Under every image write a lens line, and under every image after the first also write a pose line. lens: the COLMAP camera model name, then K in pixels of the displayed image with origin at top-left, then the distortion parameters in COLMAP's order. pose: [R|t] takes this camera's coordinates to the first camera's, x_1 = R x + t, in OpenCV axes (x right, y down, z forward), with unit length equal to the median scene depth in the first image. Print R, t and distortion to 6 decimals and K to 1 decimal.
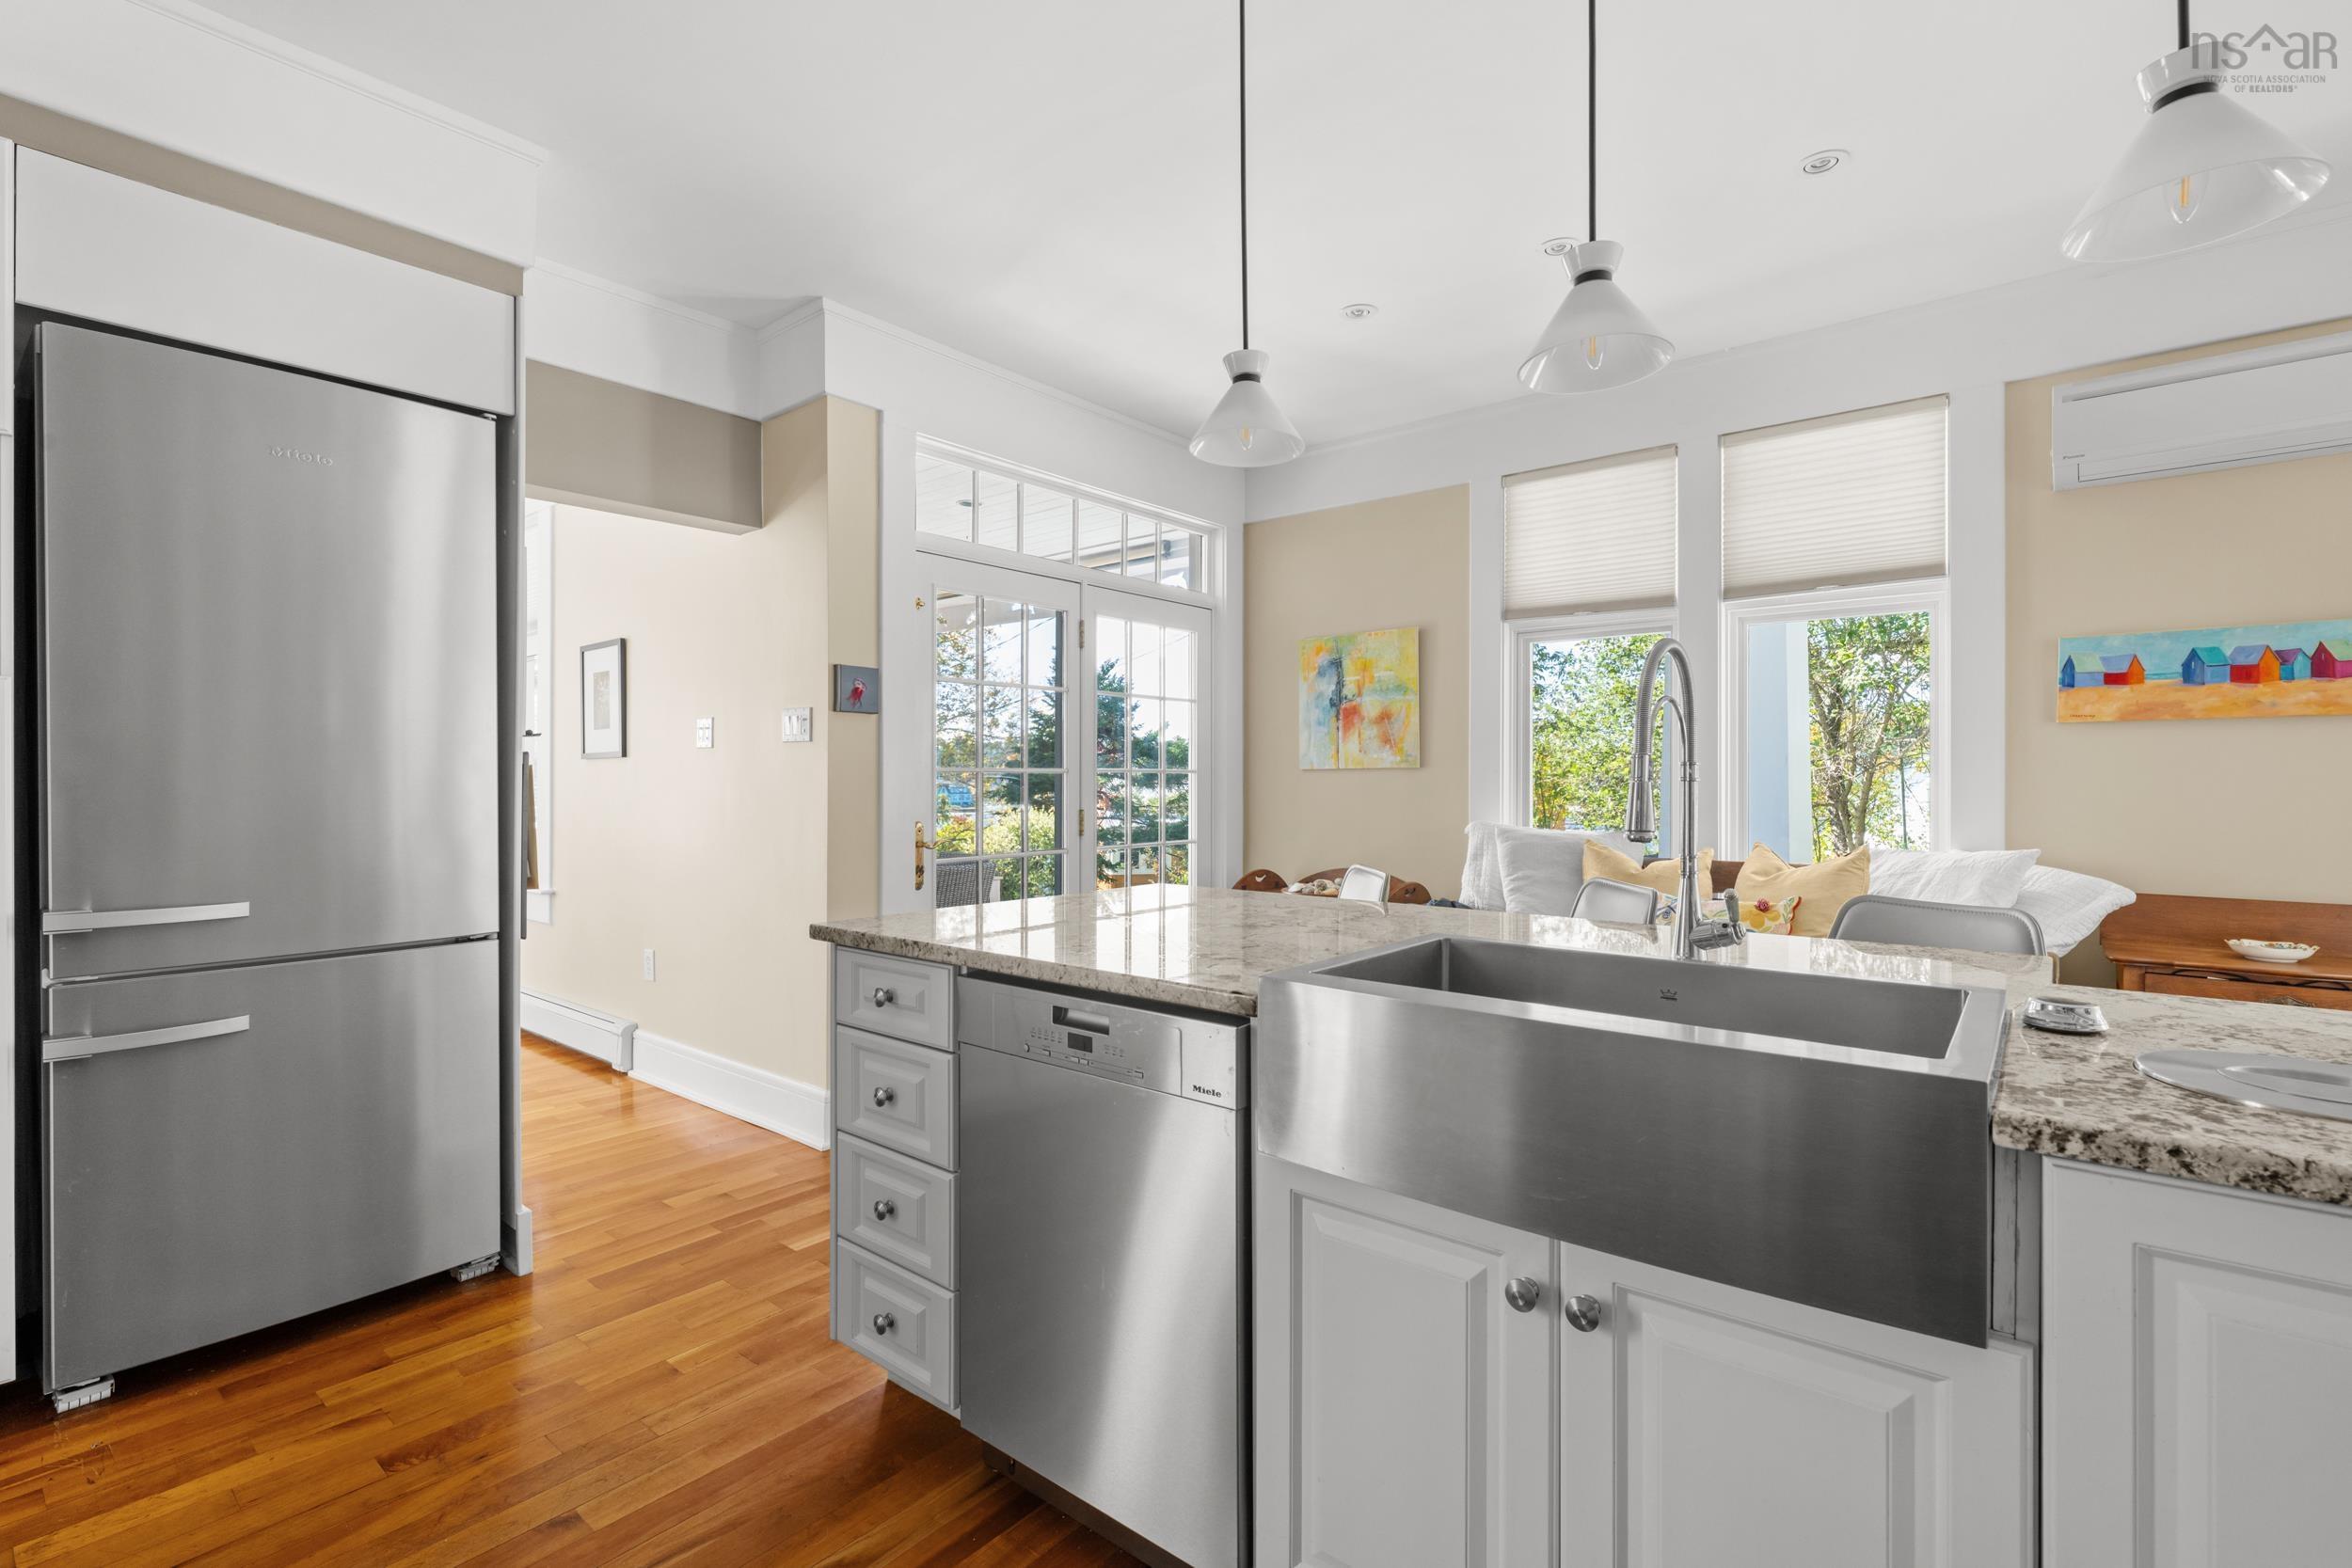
lens RADIAL K [[1051.6, 0, 1180.7], [0, 1051.6, 768.2], [0, 0, 1]] dist [-0.004641, -0.000665]
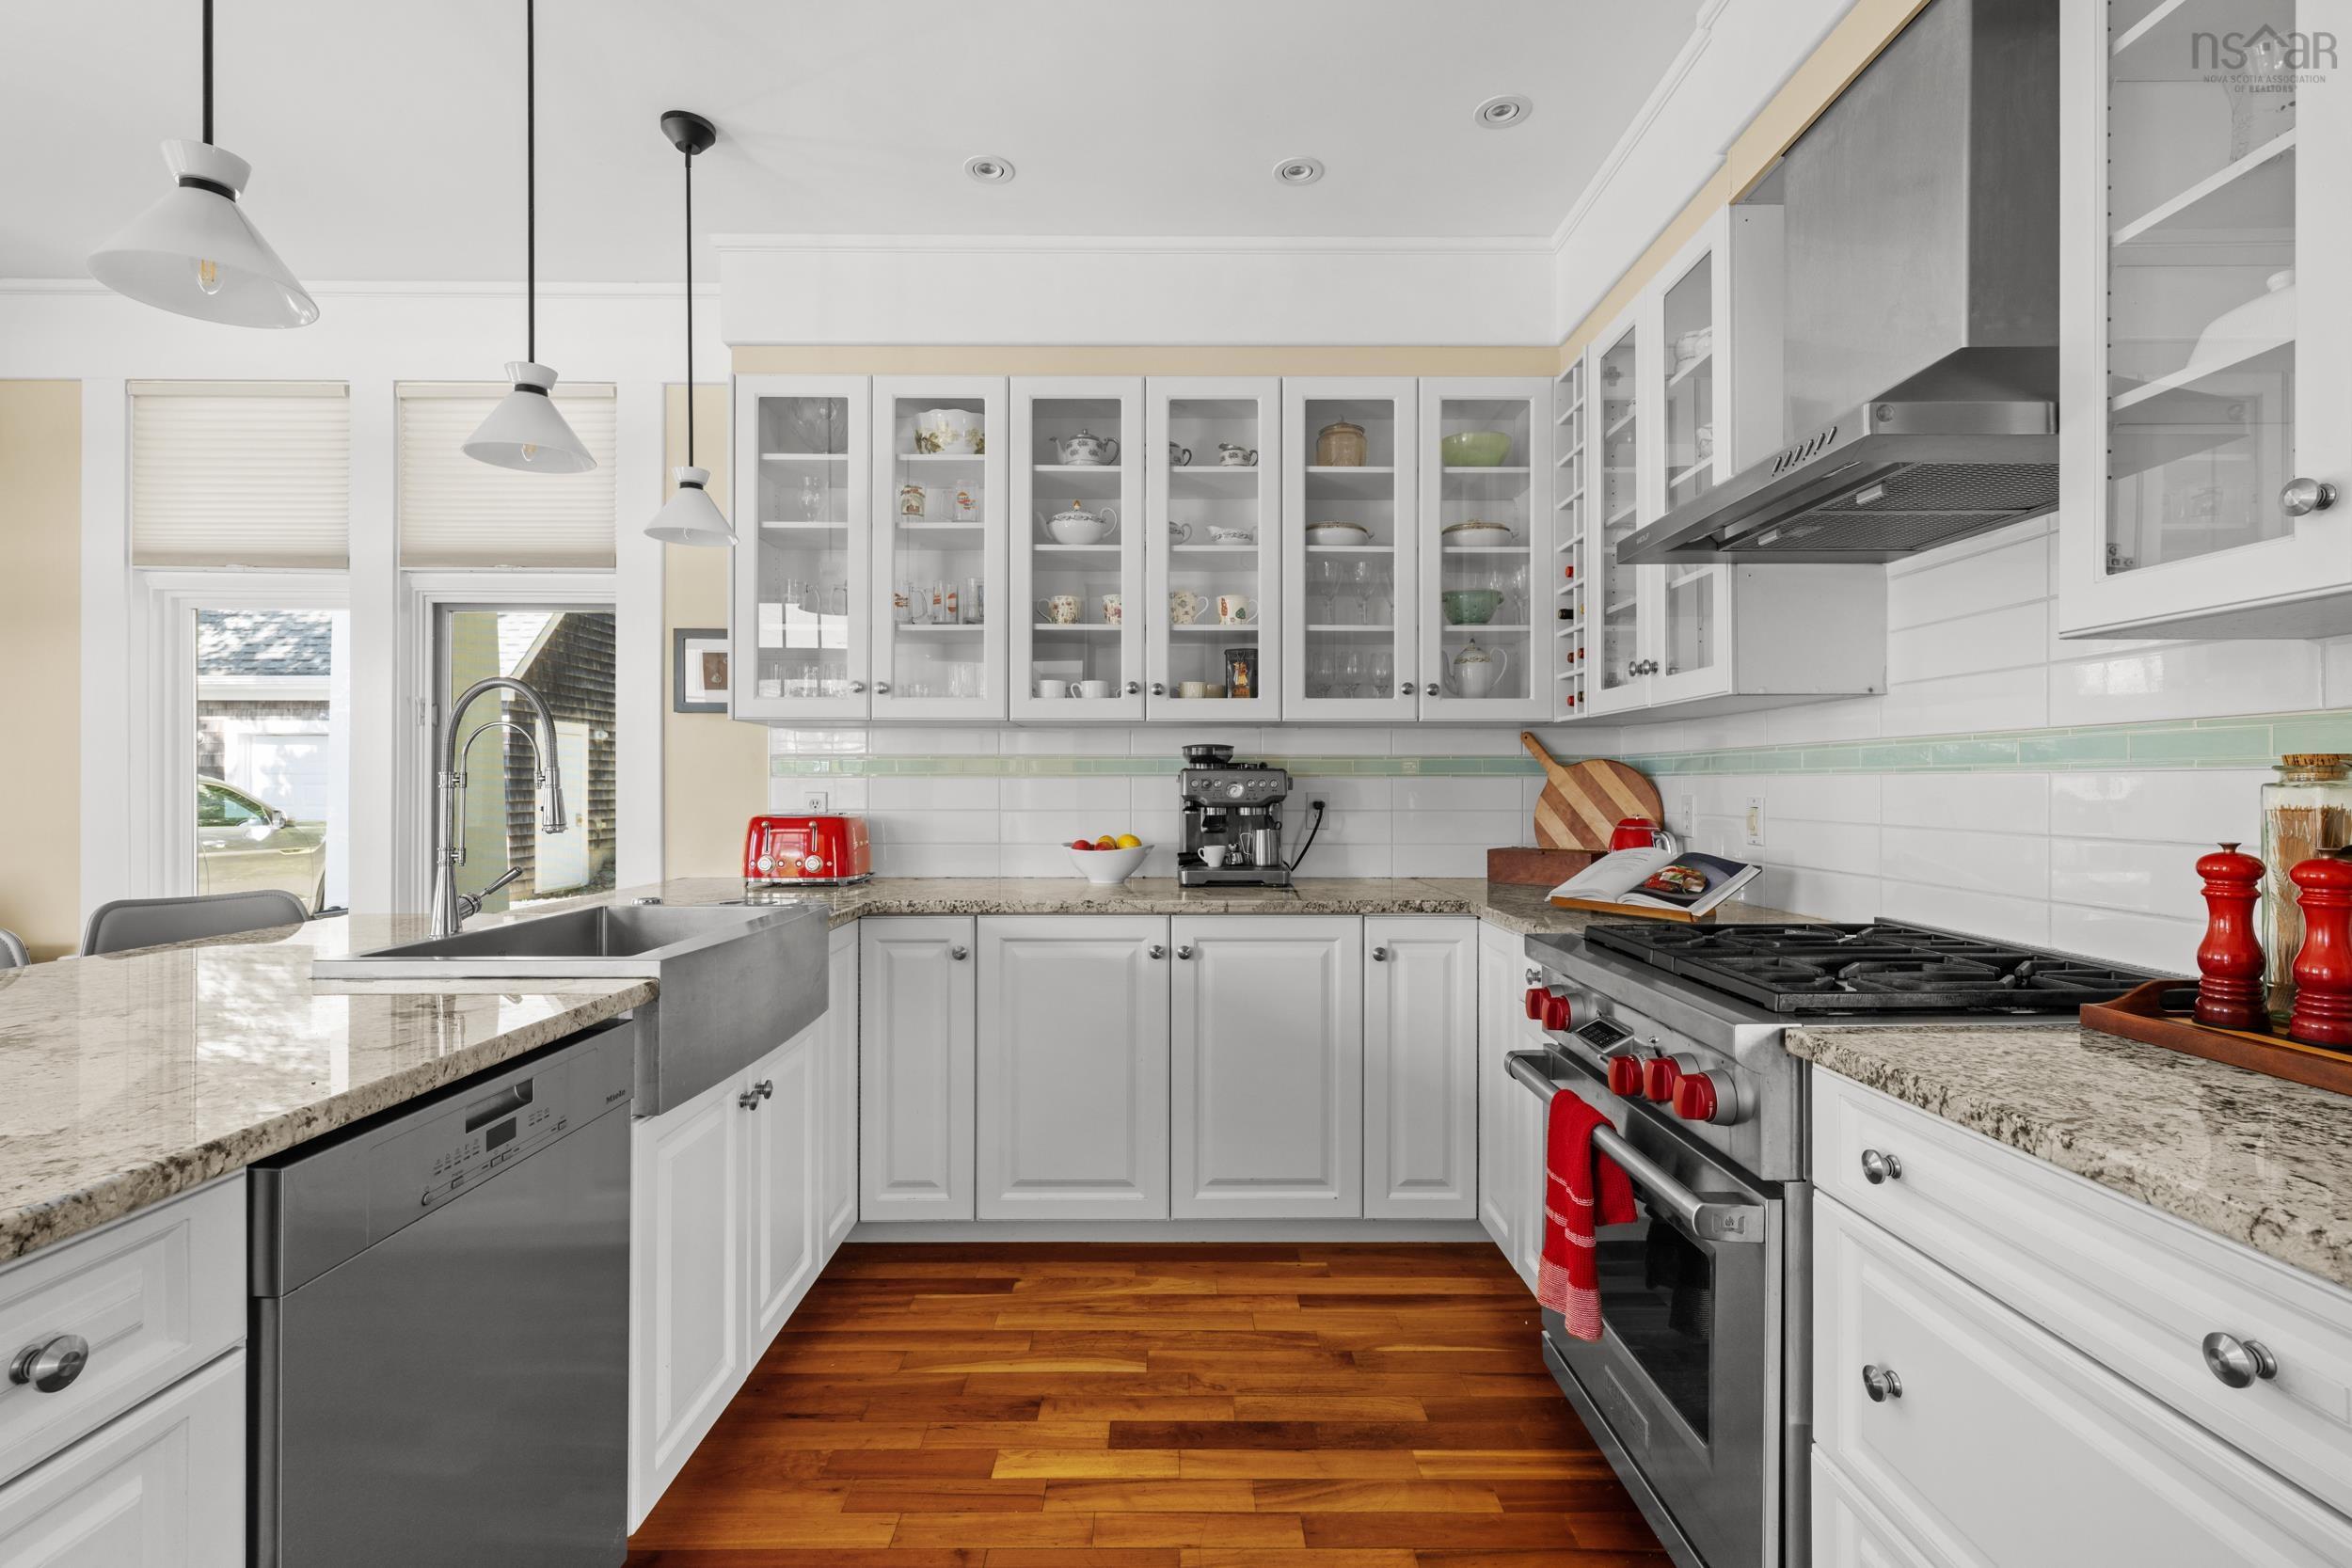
lens RADIAL K [[1051.6, 0, 1179.4], [0, 1051.6, 783.9], [0, 0, 1]] dist [-0.004641, -0.000665]
pose [[-0.642461, 0.008487, 0.766271, -0.886037], [0.010076, 0.999946, -0.002628, 0.026475], [-0.766252, 0.006033, -0.642512, 1.036162]]
